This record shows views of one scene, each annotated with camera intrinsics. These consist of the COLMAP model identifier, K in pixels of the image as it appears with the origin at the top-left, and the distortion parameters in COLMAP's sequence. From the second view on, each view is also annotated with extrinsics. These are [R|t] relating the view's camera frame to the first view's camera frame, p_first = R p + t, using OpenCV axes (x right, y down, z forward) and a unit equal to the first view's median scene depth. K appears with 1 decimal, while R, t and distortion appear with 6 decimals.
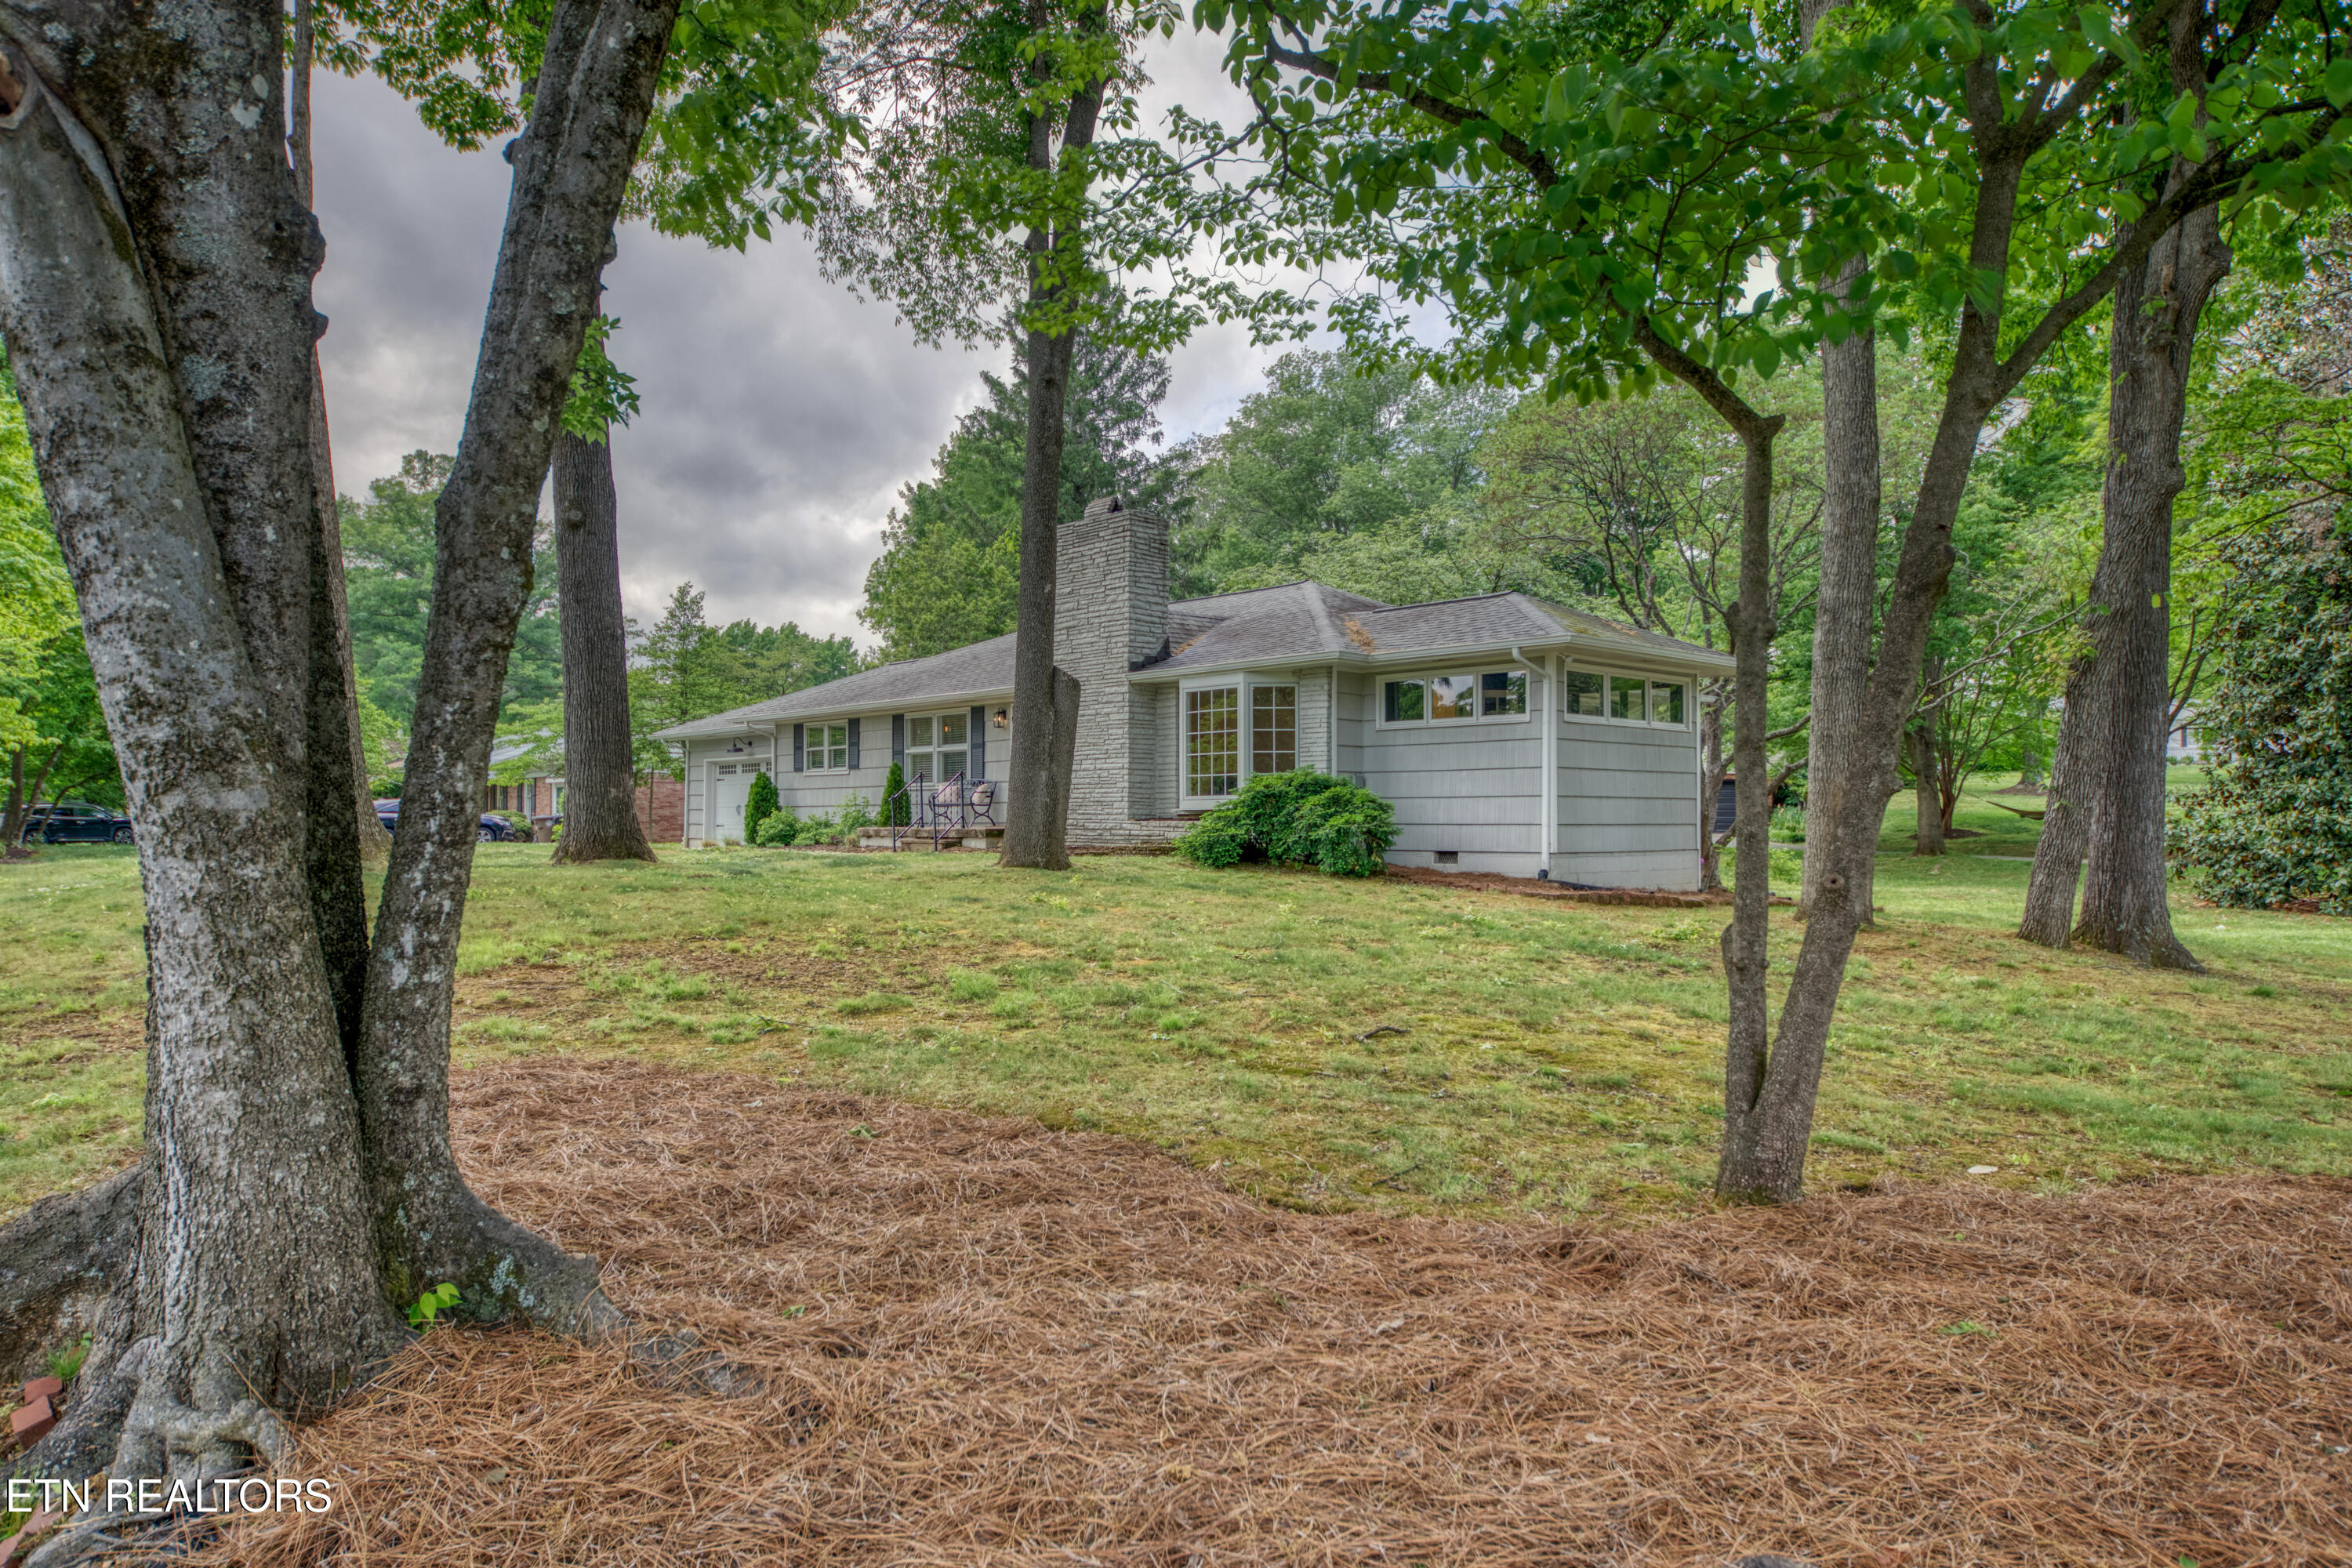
lens RADIAL K [[1513.3, 0, 1169.3], [0, 1513.3, 781.2], [0, 0, 1]] dist [0.022626, -0.002783]
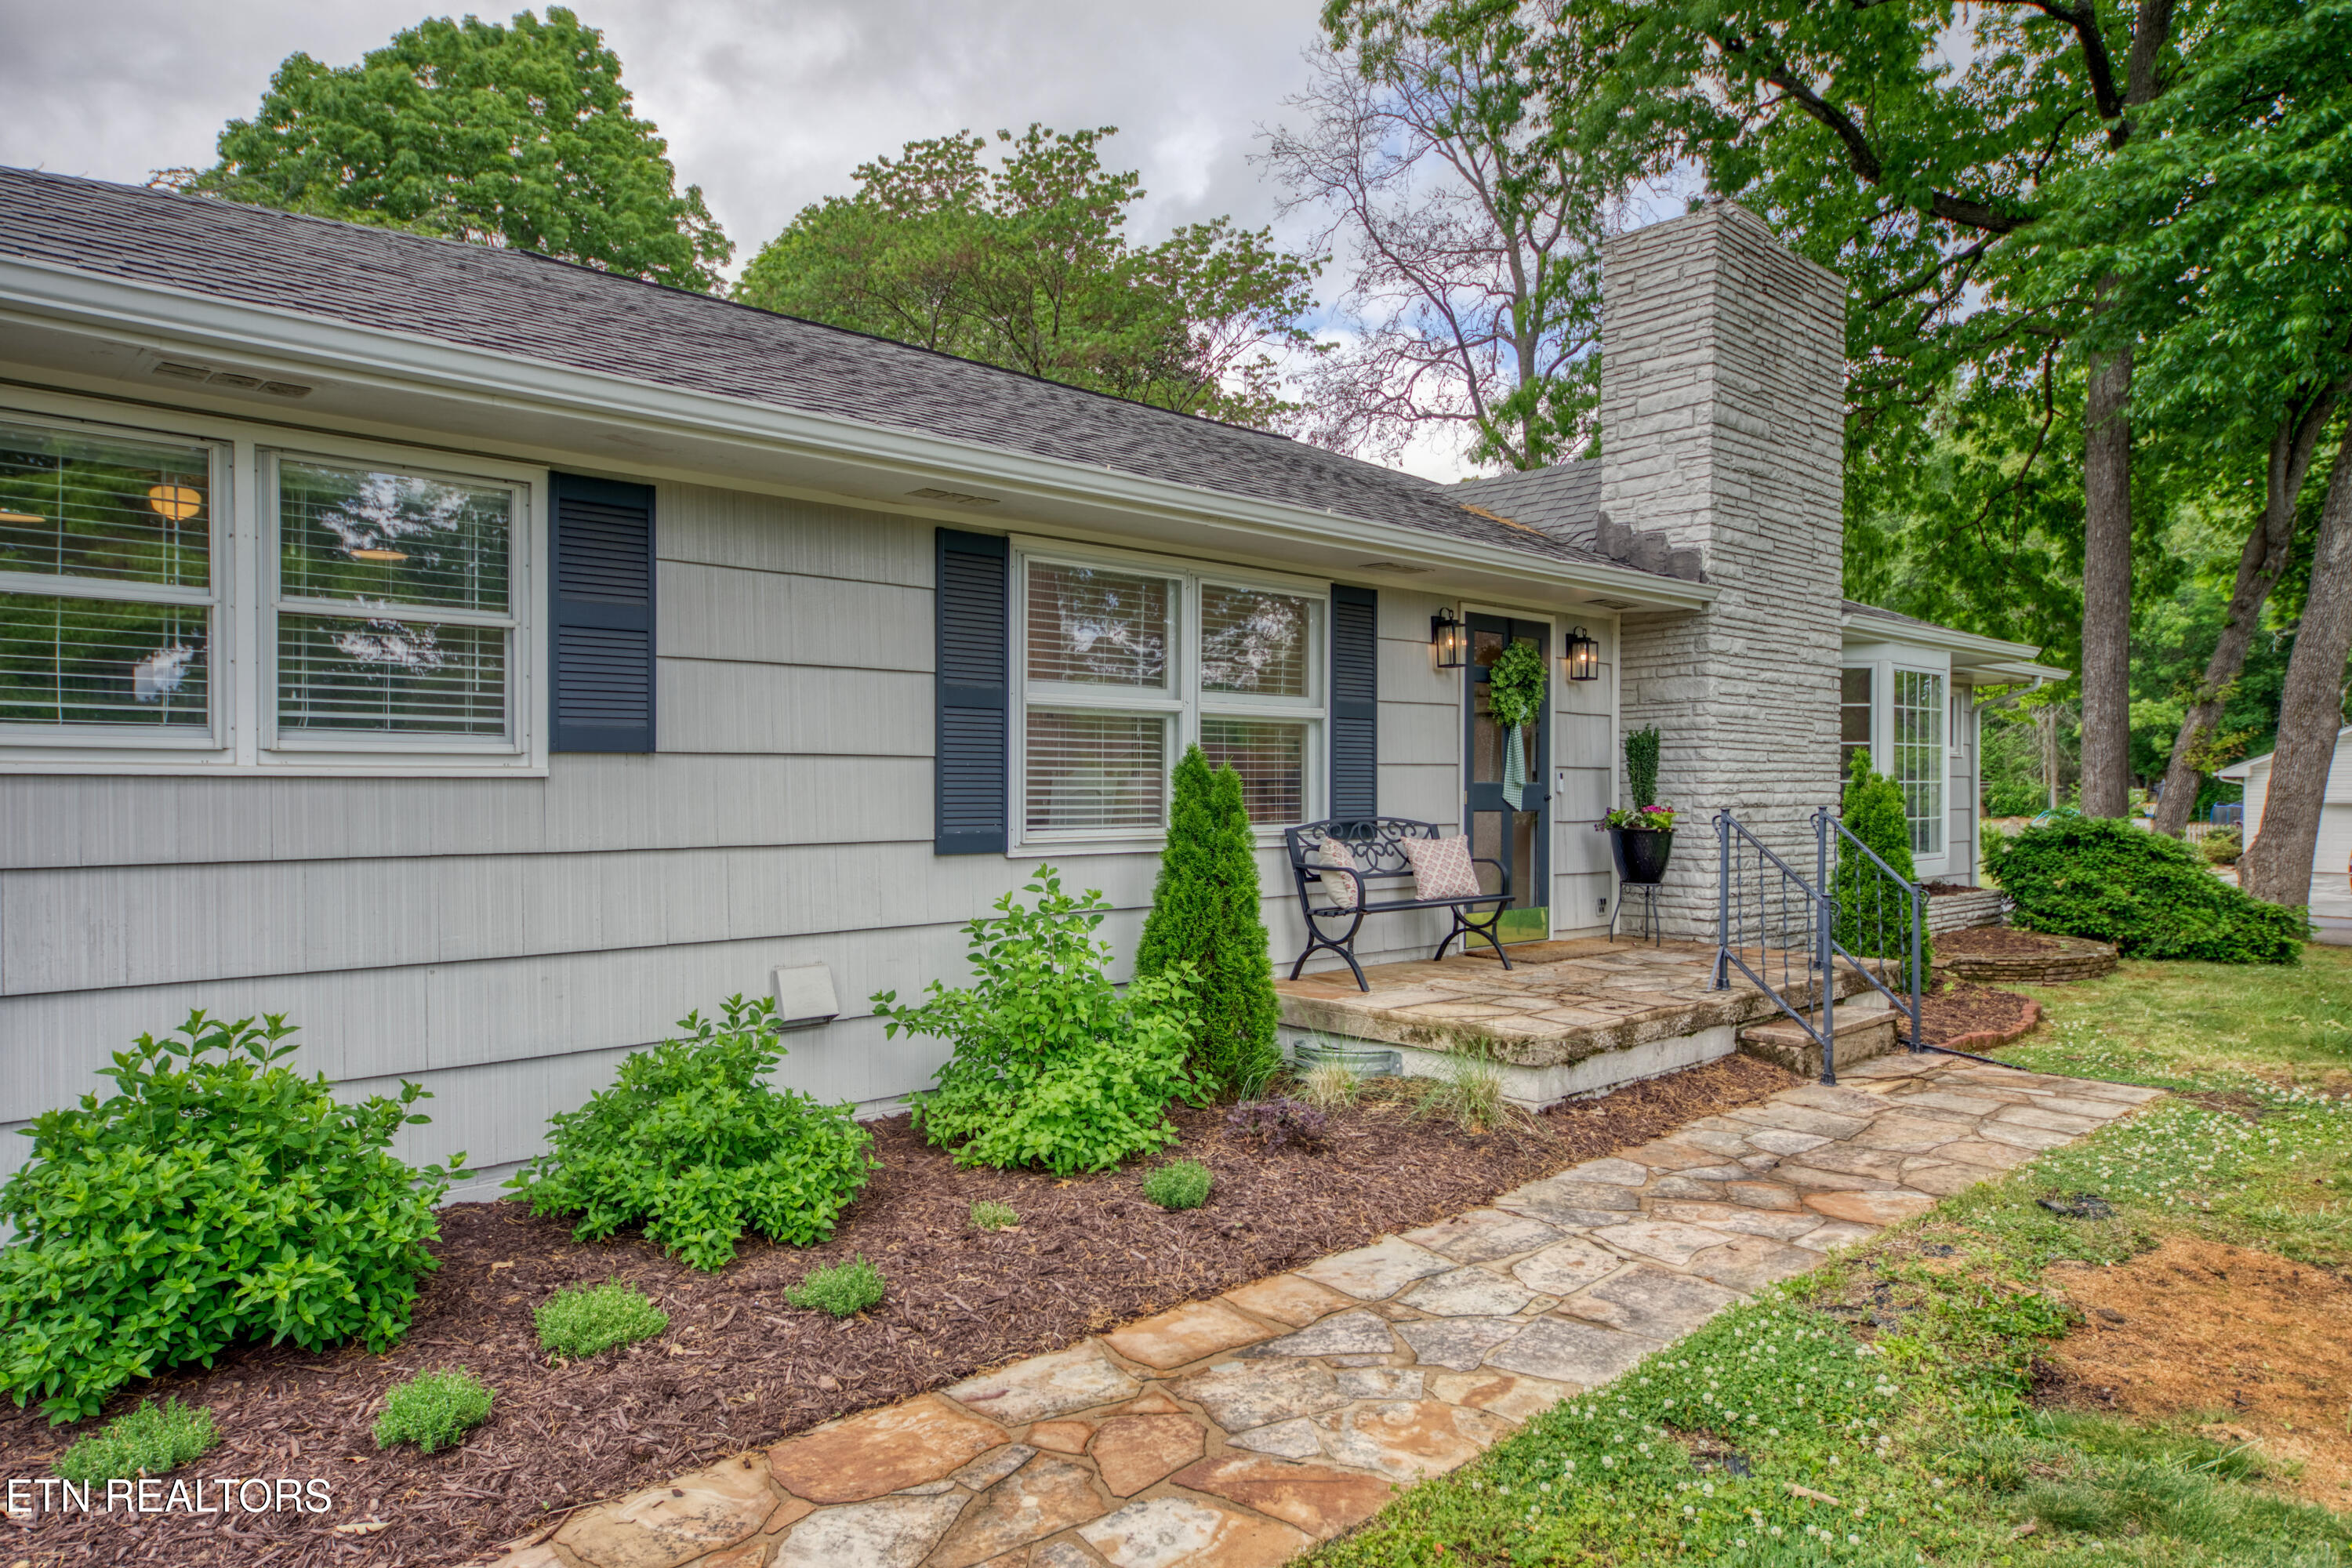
lens RADIAL K [[1444.6, 0, 1176.0], [0, 1444.6, 784.0], [0, 0, 1]] dist [0.025791, 0.000845]
pose [[-0.005601, 0.001479, 0.999983, -0.953200], [-0.030182, 0.999543, -0.001648, -0.014325], [-0.999529, -0.030190, -0.005554, 2.317166]]
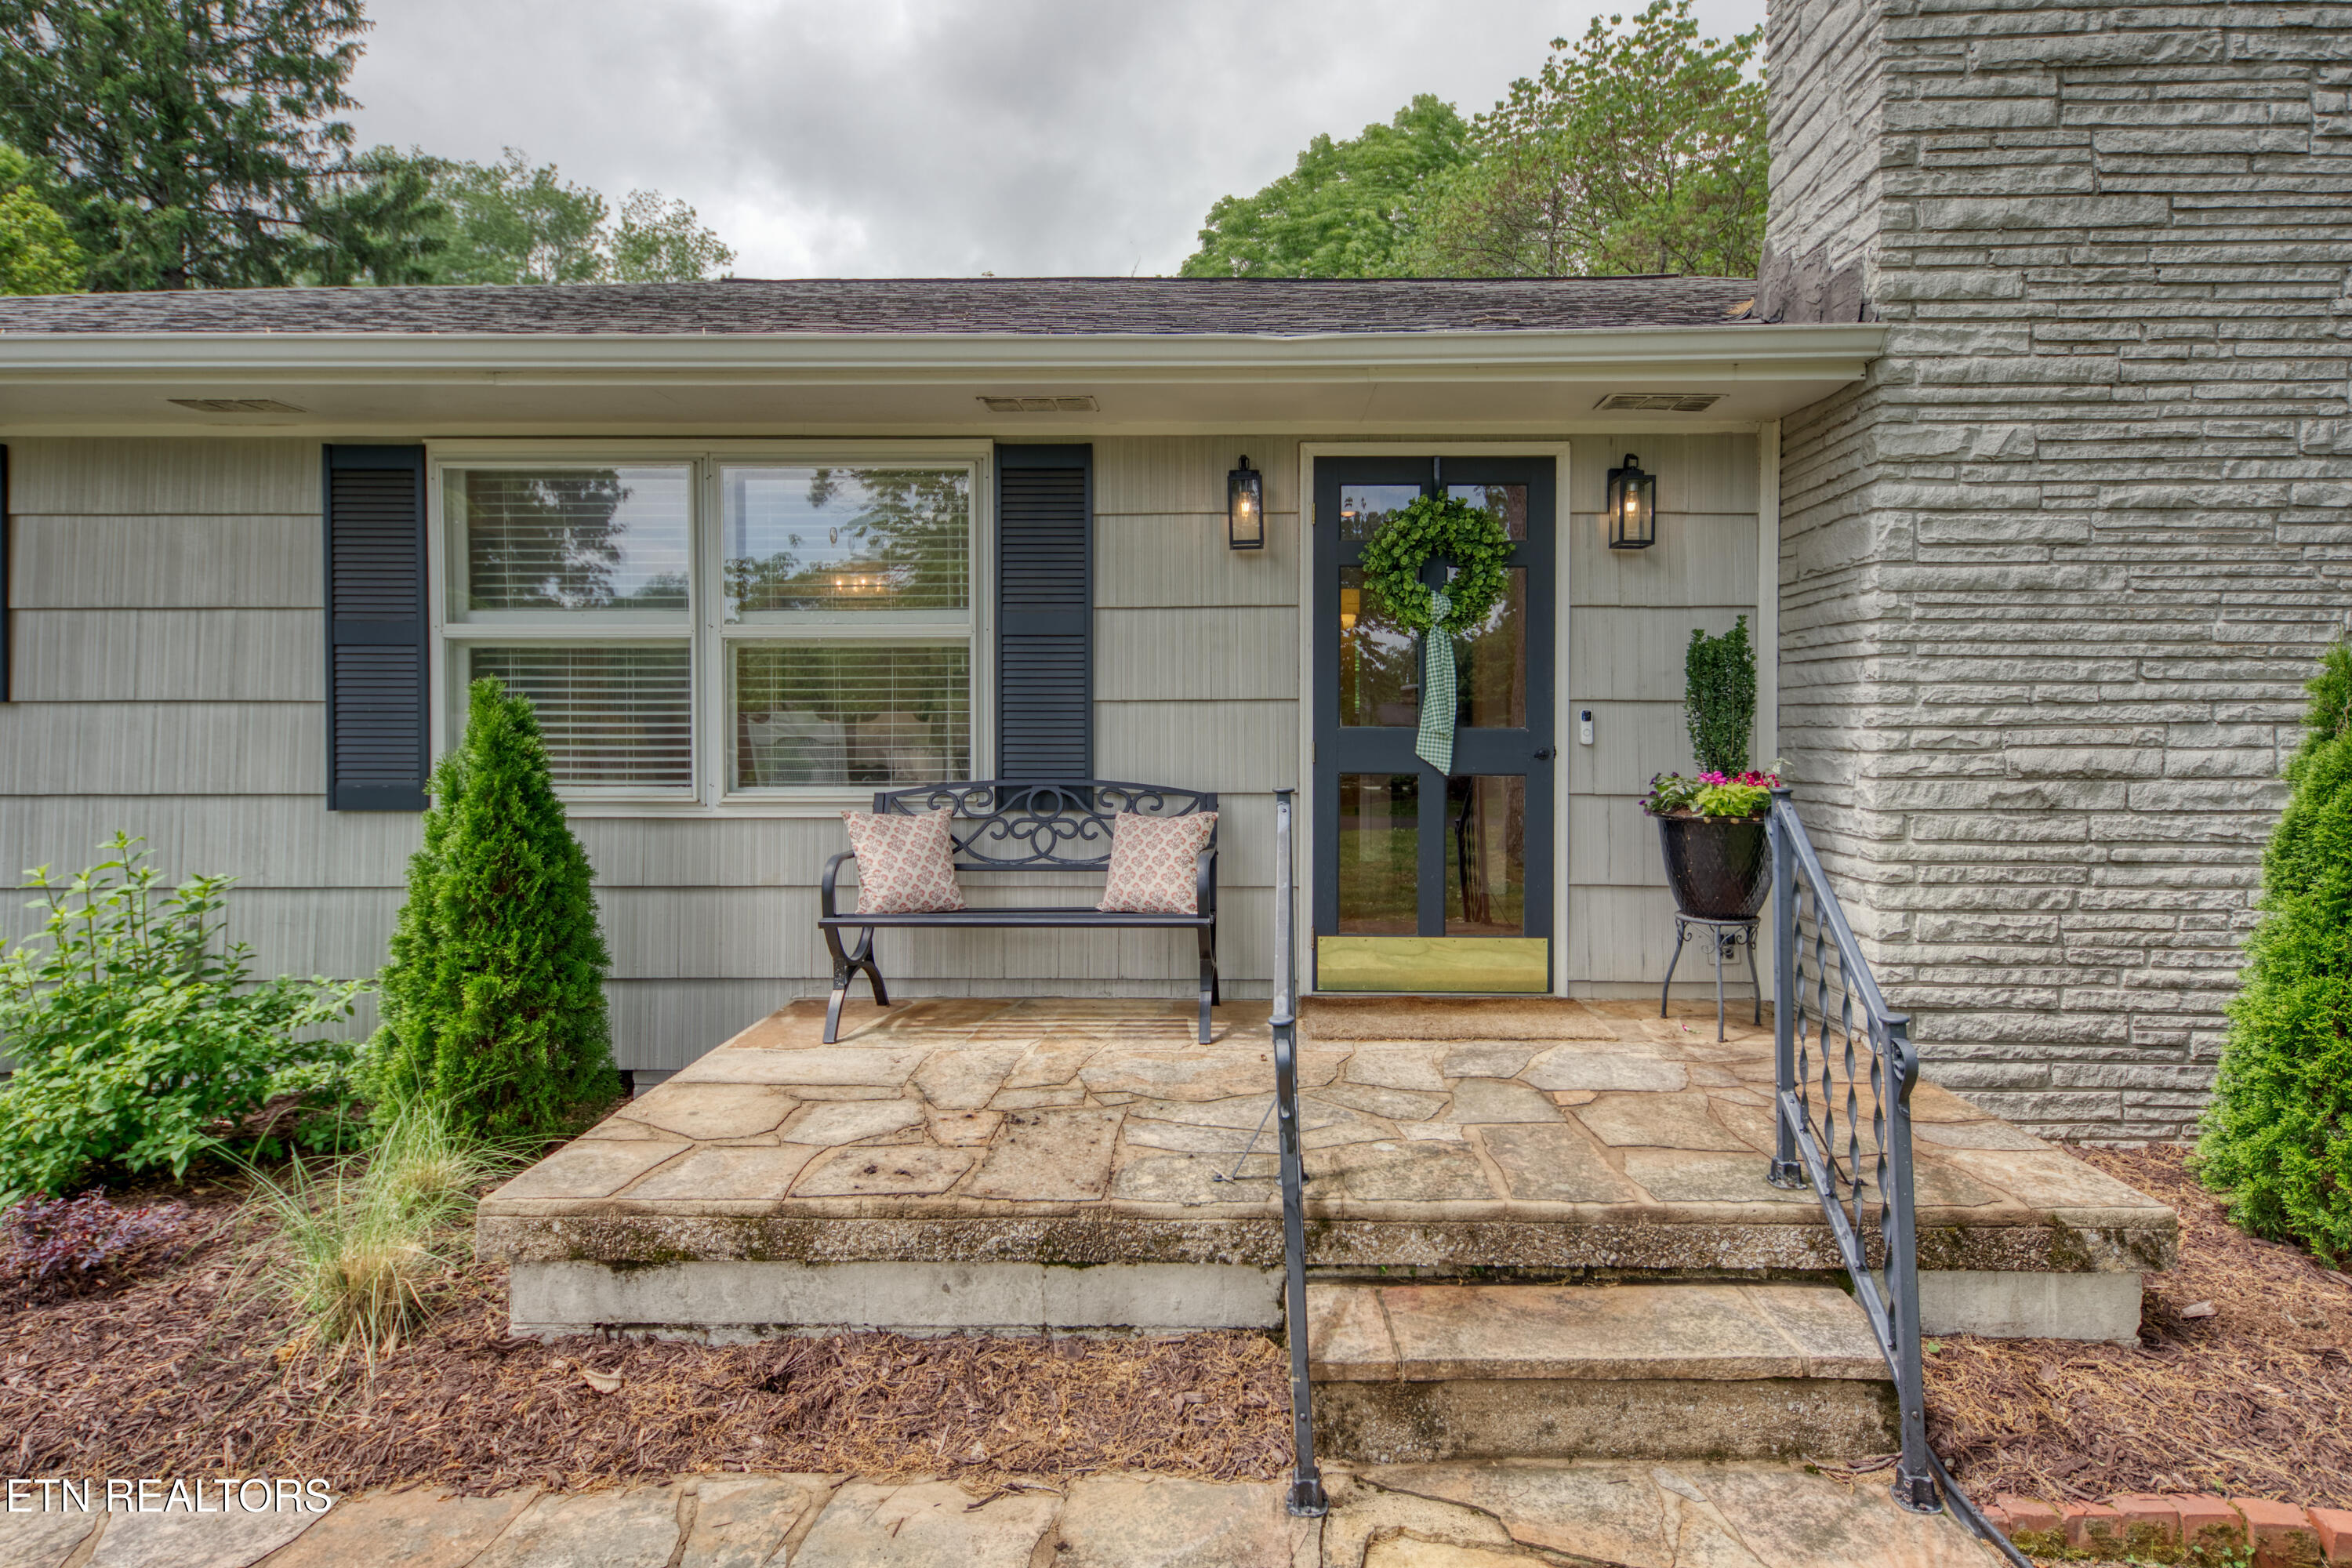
lens RADIAL K [[1164.0, 0, 1218.1], [0, 1164.0, 730.5], [0, 0, 1]] dist [0.009001, -0.000603]
pose [[0.687497, -0.004159, 0.726175, -0.514775], [-0.021749, 0.999417, 0.026314, -0.028781], [-0.725862, -0.033884, 0.687006, 1.936651]]
